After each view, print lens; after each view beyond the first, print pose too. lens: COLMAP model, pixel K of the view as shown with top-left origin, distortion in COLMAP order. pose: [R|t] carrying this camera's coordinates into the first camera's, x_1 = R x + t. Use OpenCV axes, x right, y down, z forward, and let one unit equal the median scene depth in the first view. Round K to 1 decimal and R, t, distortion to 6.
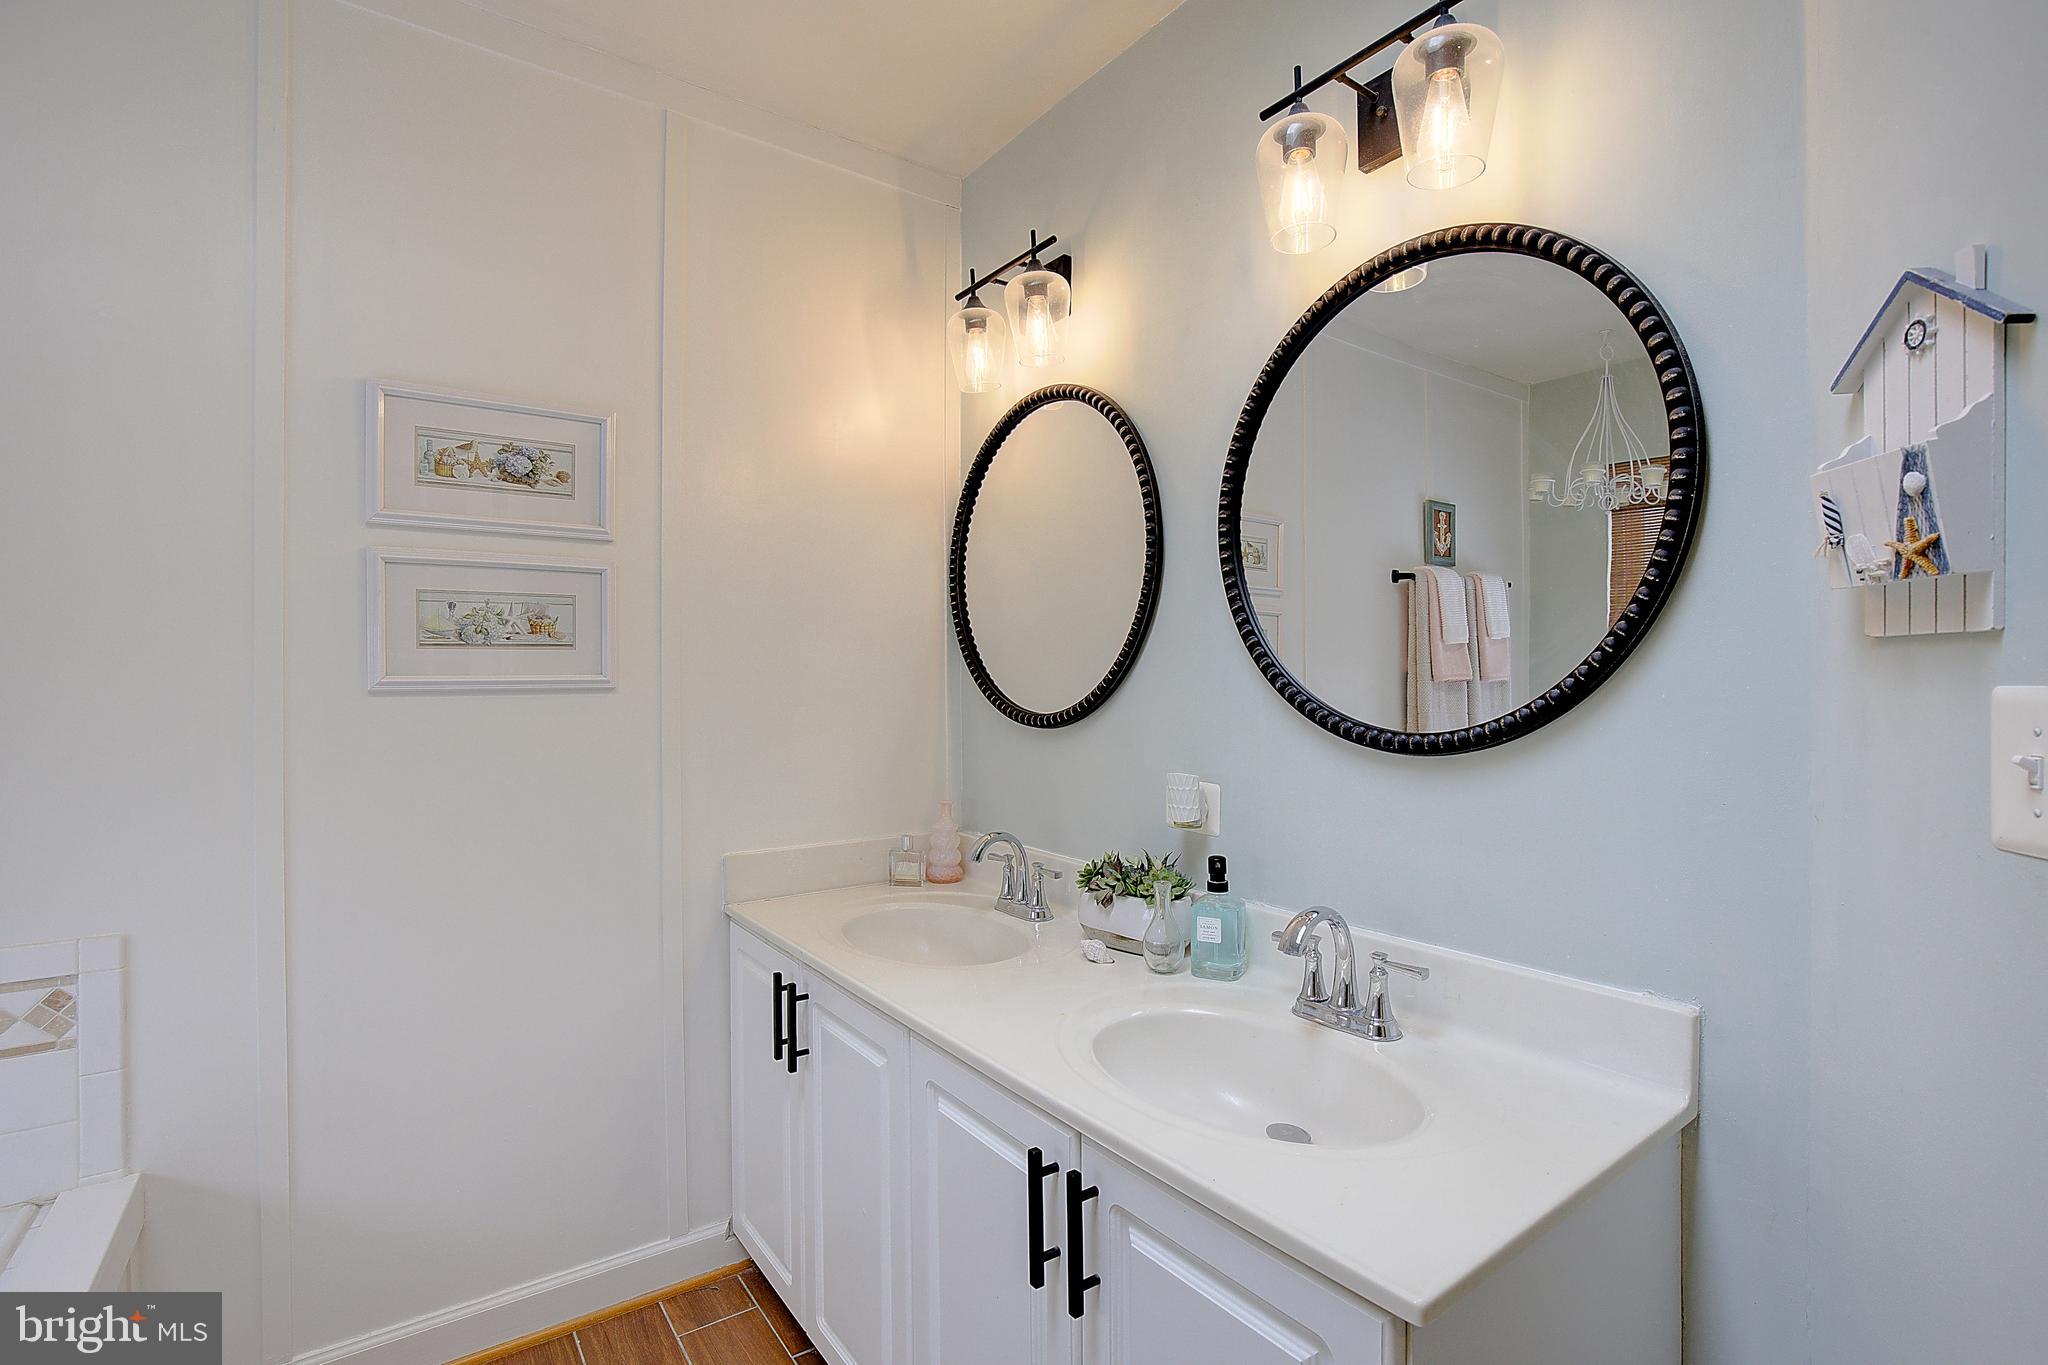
lens RADIAL K [[948.5, 0, 1044.6], [0, 948.5, 704.3], [0, 0, 1]] dist [-0.022567, 0.005344]
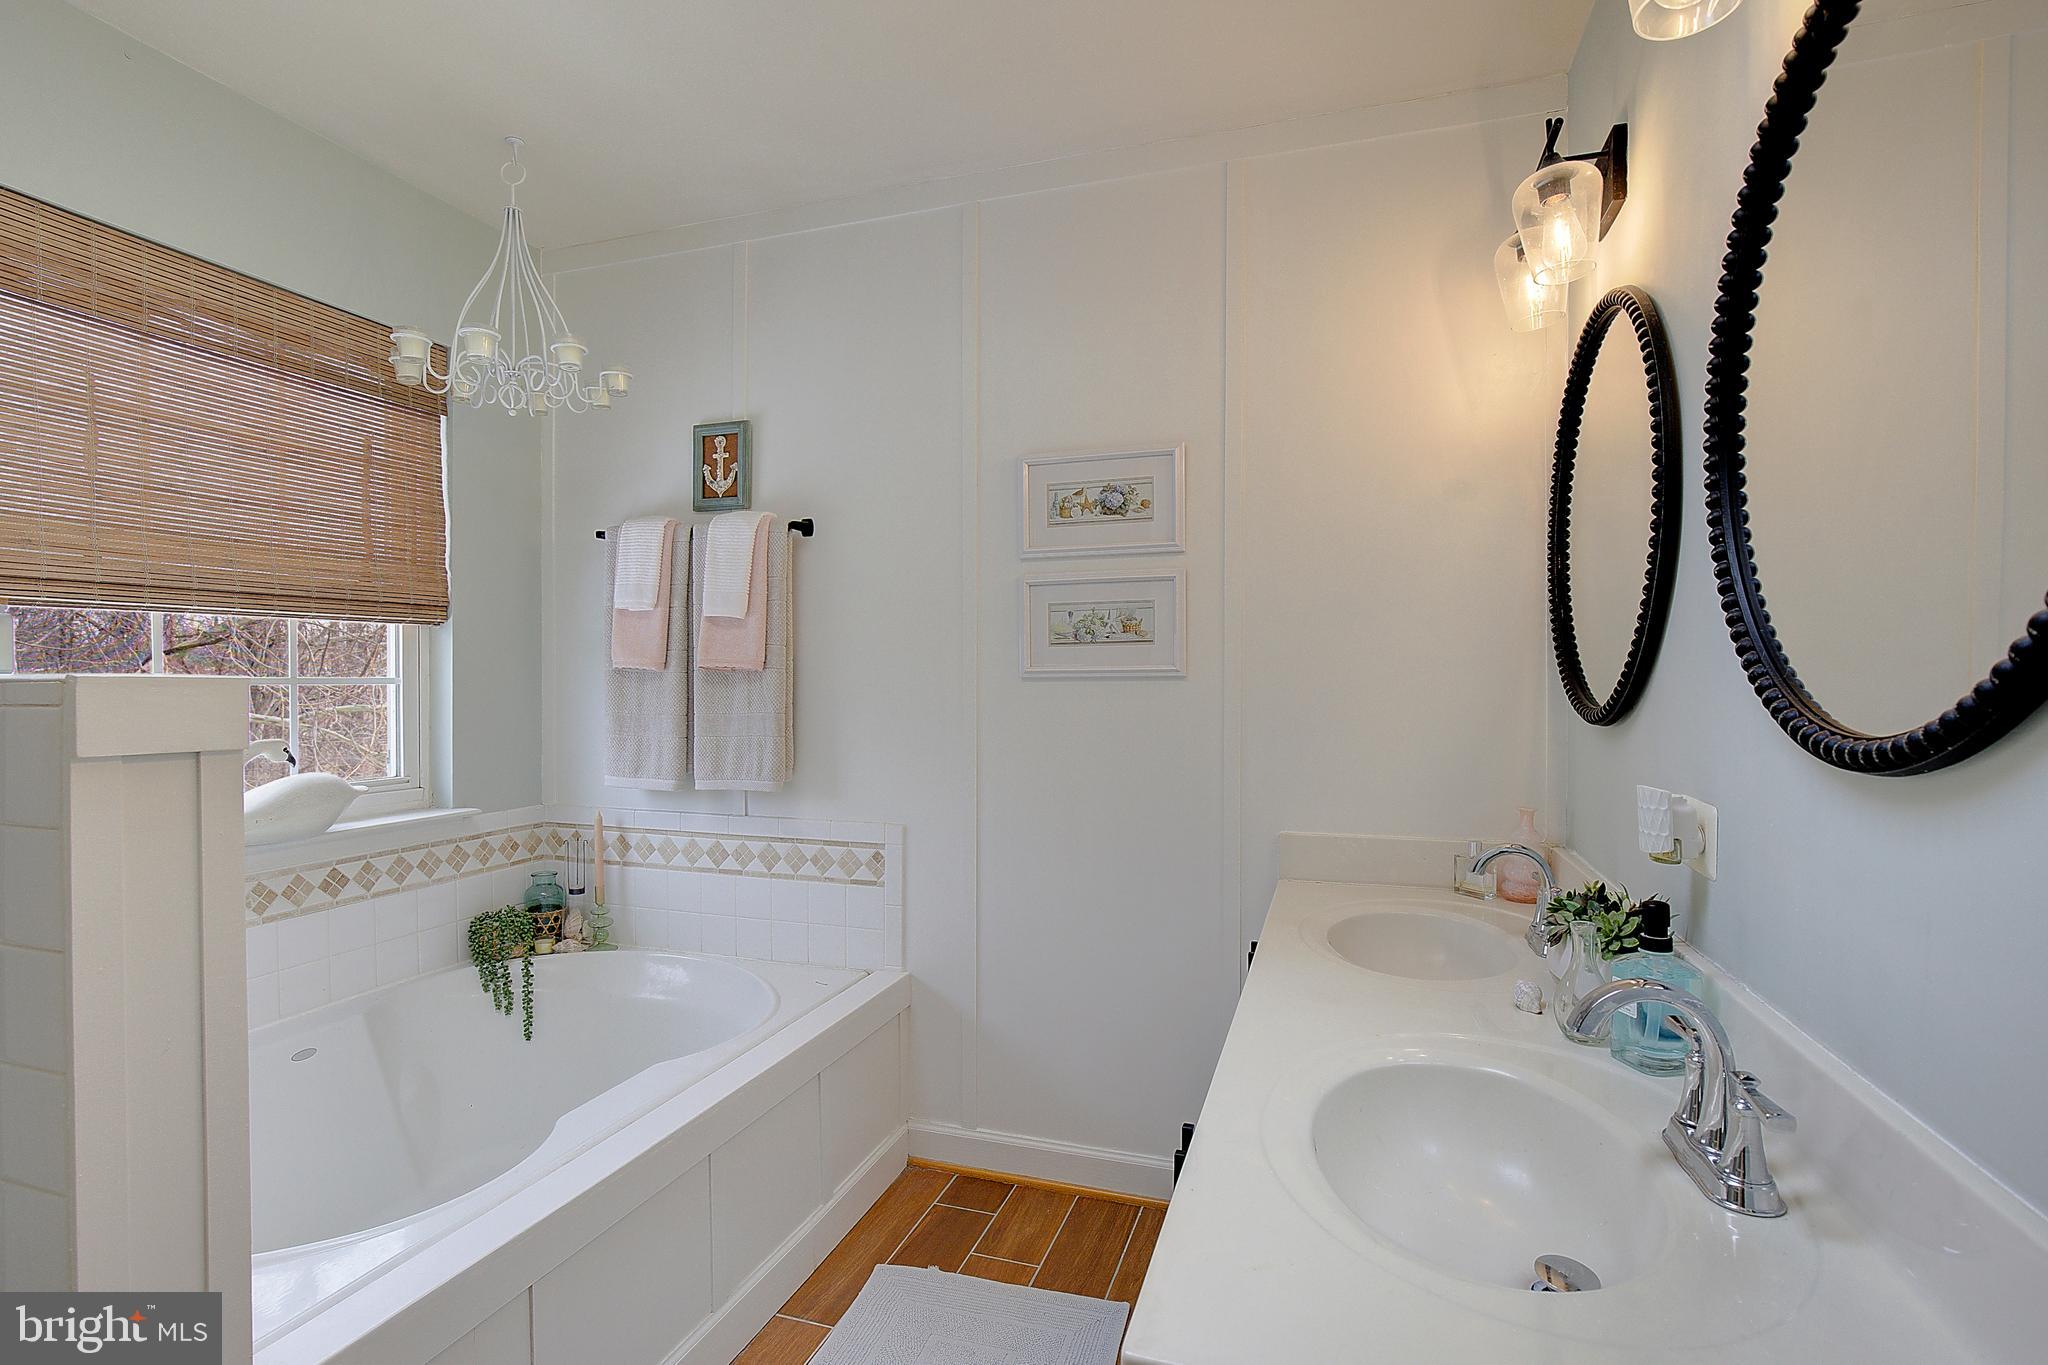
lens RADIAL K [[948.5, 0, 1030.7], [0, 948.5, 703.4], [0, 0, 1]] dist [-0.022567, 0.005344]
pose [[0.579474, 0.017118, -0.814811, 0.425461], [-0.022140, 0.999741, 0.005257, 0.015579], [0.814690, 0.014994, 0.579703, 0.173610]]
